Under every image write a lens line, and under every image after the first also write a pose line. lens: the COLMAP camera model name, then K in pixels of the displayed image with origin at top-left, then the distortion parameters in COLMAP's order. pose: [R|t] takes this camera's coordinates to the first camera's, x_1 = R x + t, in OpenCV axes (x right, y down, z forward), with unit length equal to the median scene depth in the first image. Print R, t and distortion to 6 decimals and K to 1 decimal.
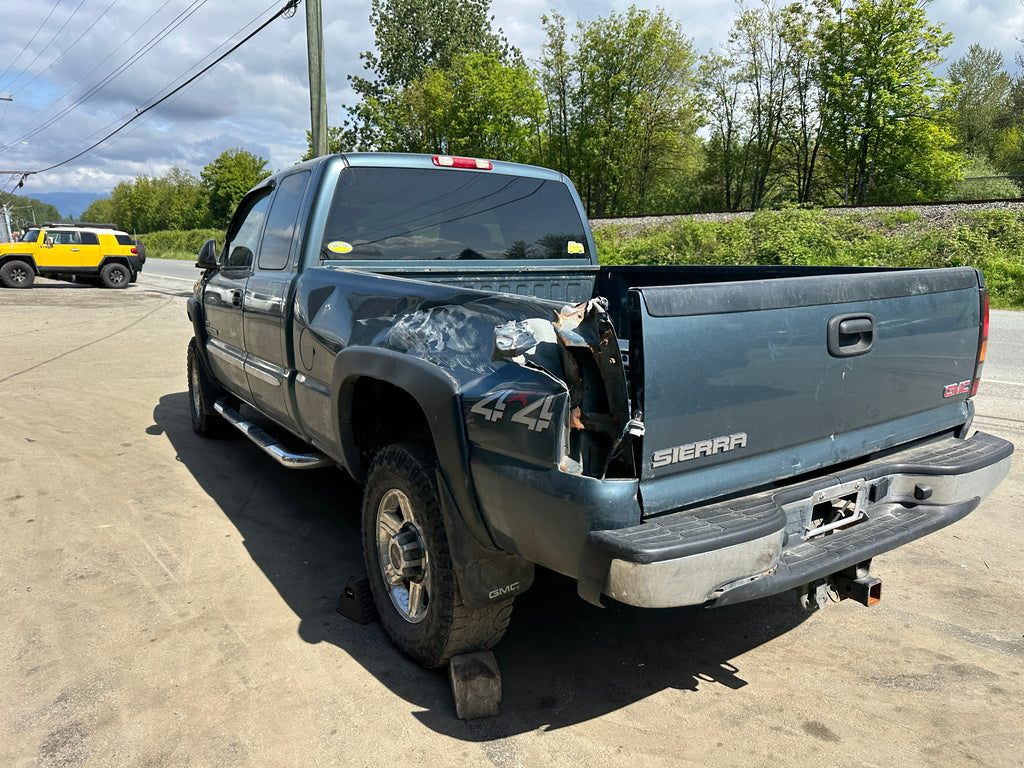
lens RADIAL K [[721.0, 0, 514.7], [0, 721.0, 381.4], [0, 0, 1]] dist [0.027352, -0.034811]
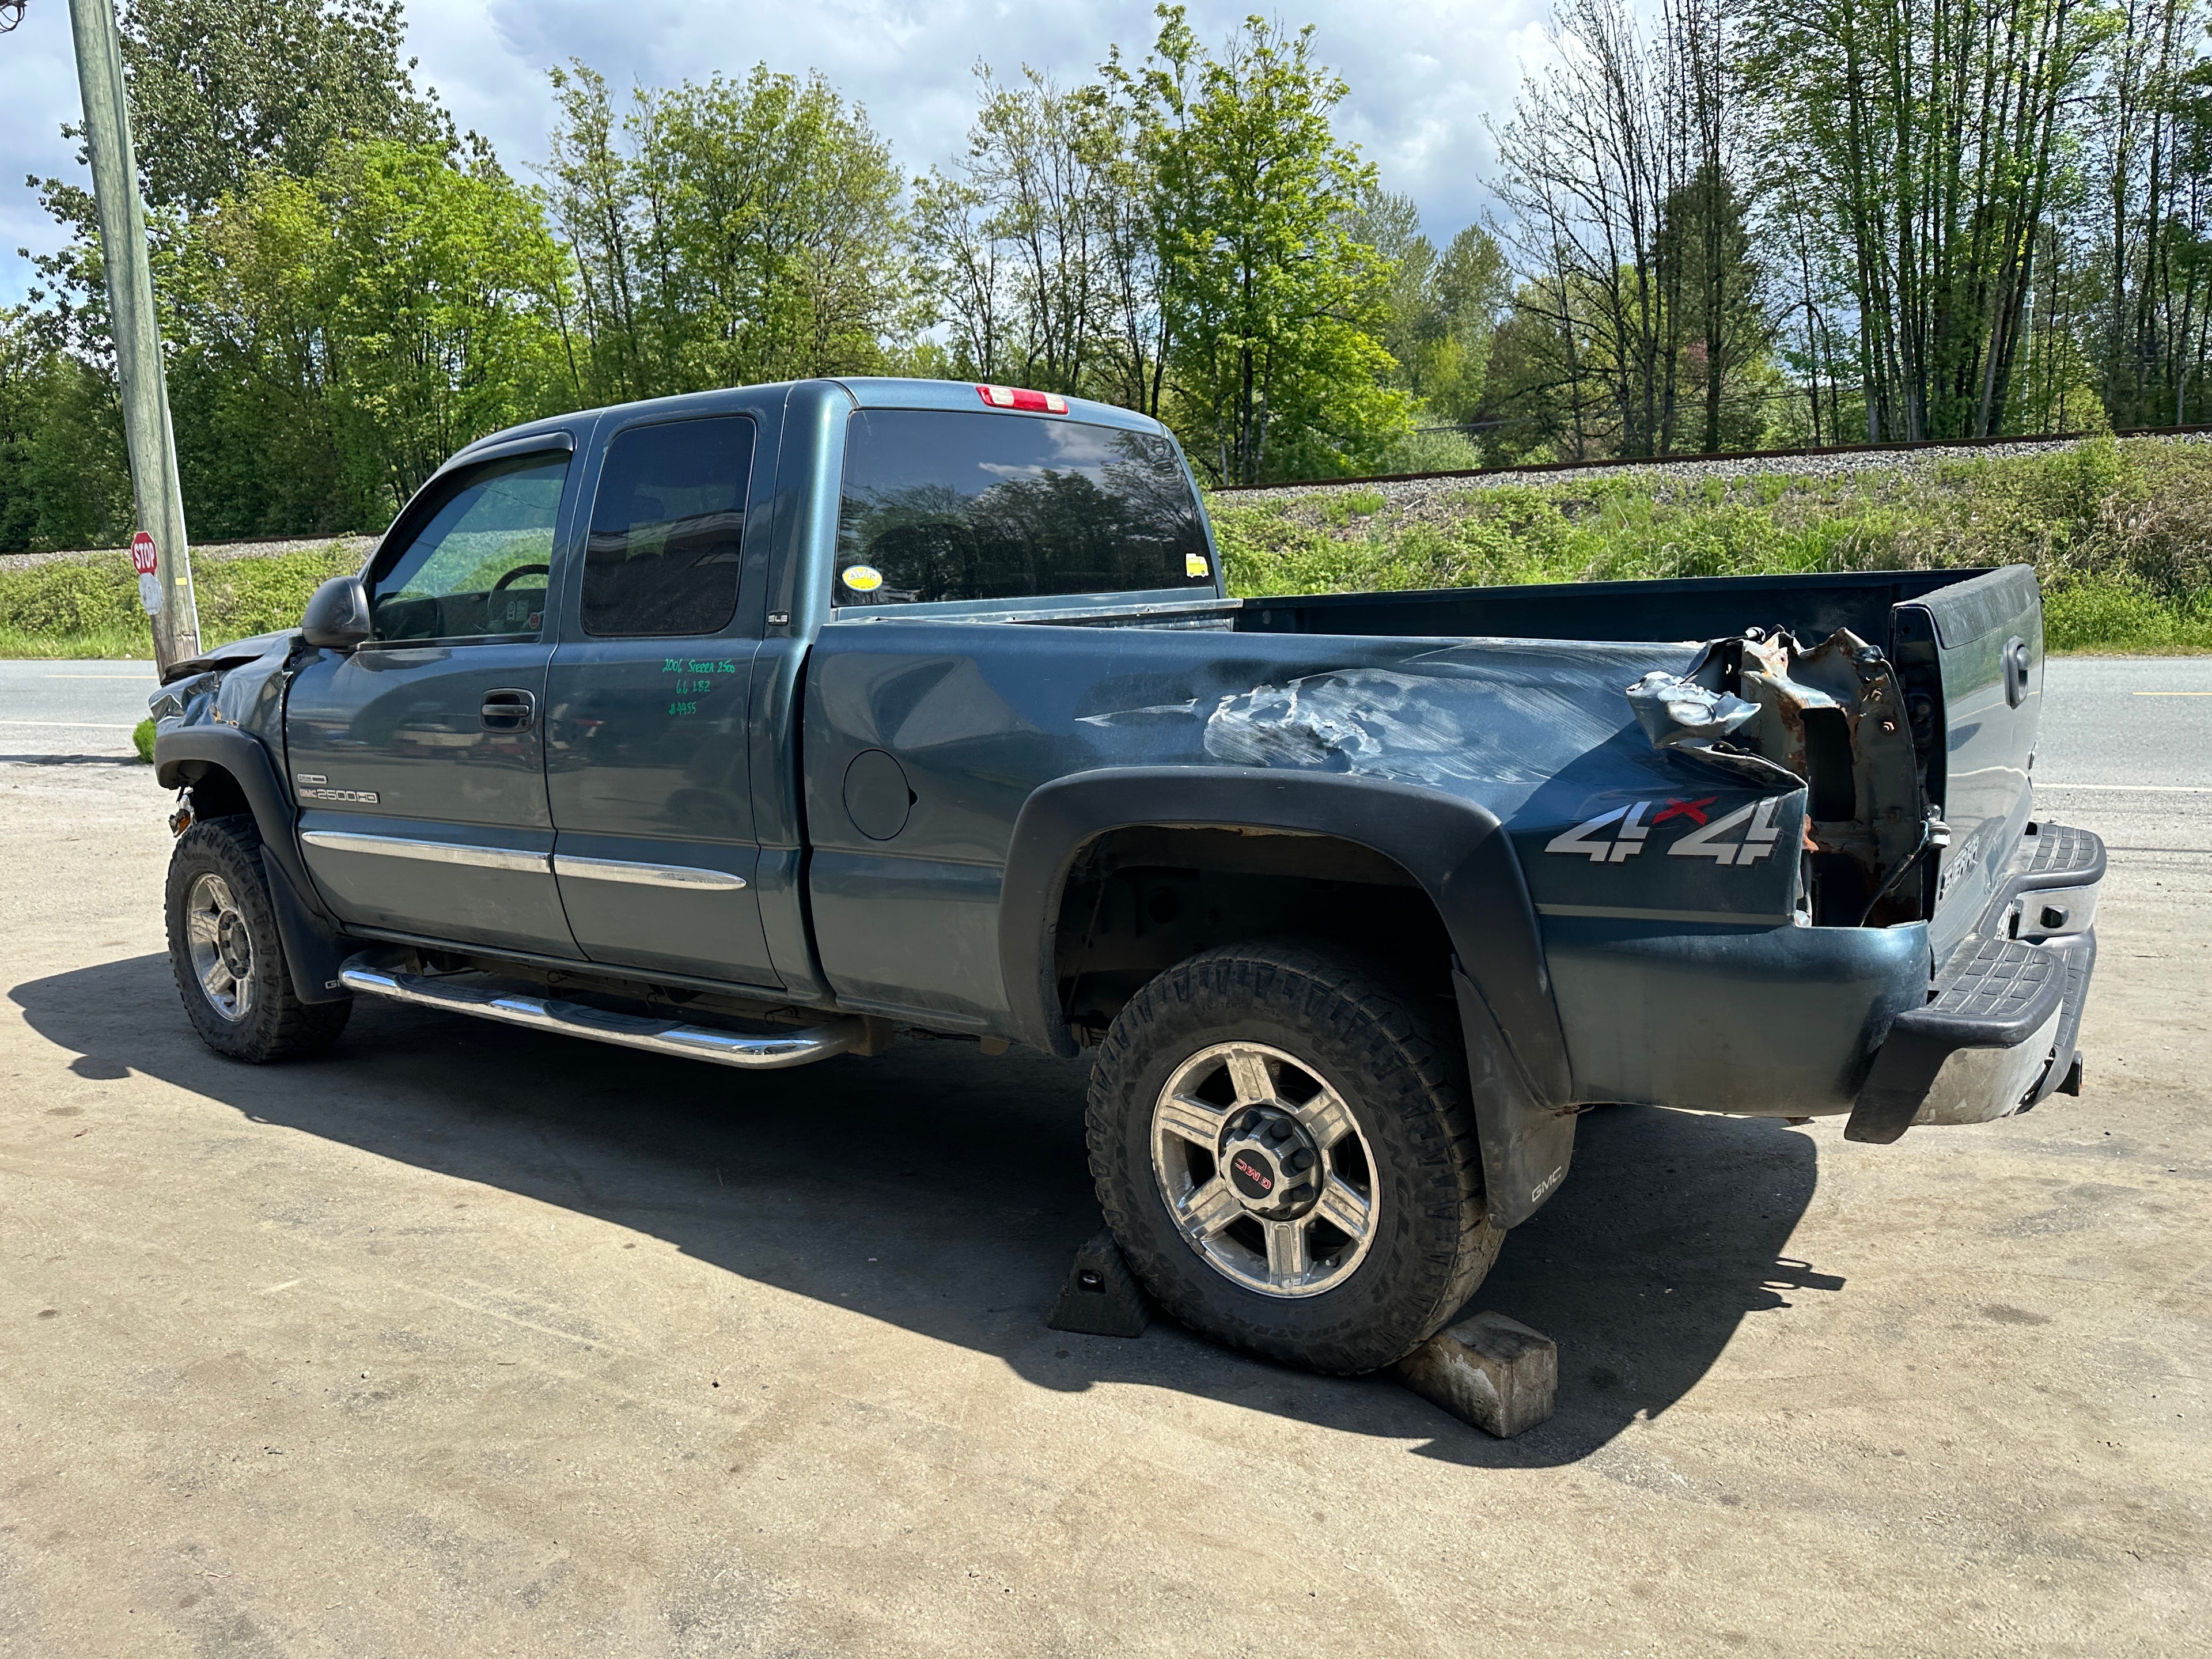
lens RADIAL K [[1557.4, 0, 1110.1], [0, 1557.4, 821.6], [0, 0, 1]] dist [0.027352, -0.034811]
pose [[0.927423, -0.093260, 0.362201, -0.047002], [0.103551, 0.994583, -0.009058, -0.000245], [-0.359394, 0.045907, 0.932056, 0.000832]]
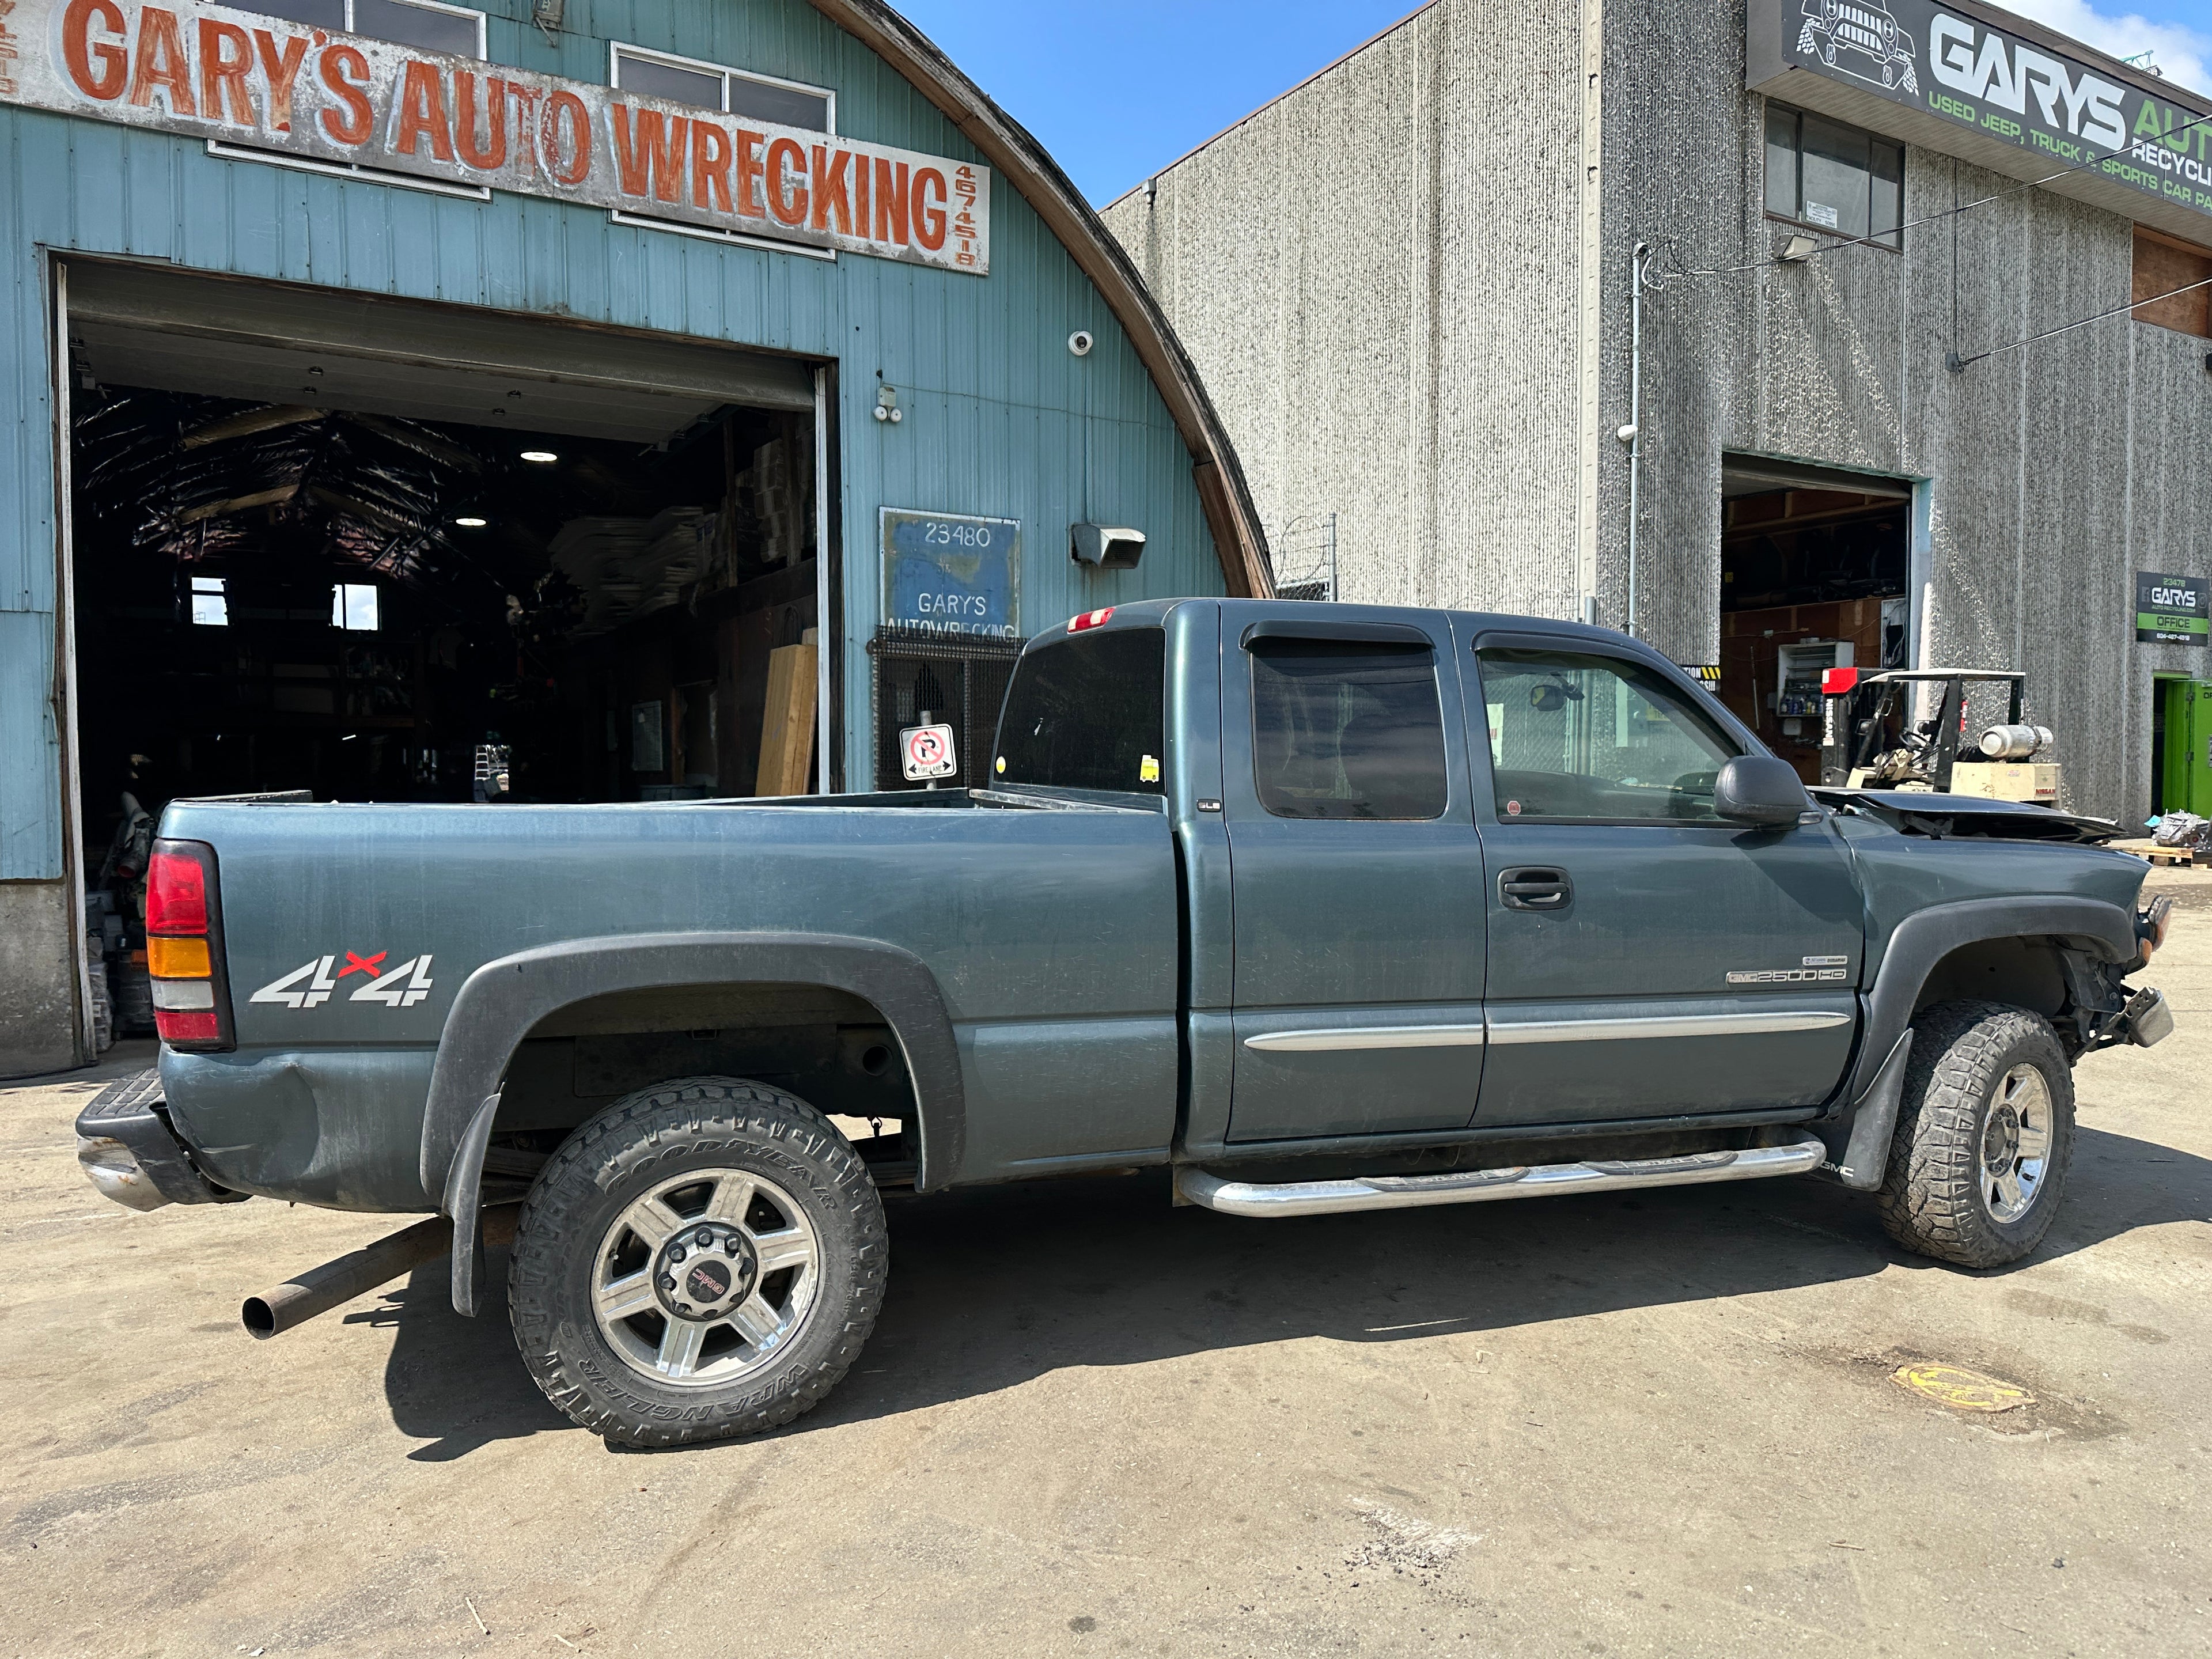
lens RADIAL K [[1557.4, 0, 1117.1], [0, 1557.4, 843.5], [0, 0, 1]] dist [0.027352, -0.034811]
pose [[-0.236924, 0.055088, -0.969965, 0.121510], [-0.186143, 0.977320, 0.100973, -0.028393], [0.953529, 0.204475, -0.221297, 0.145623]]
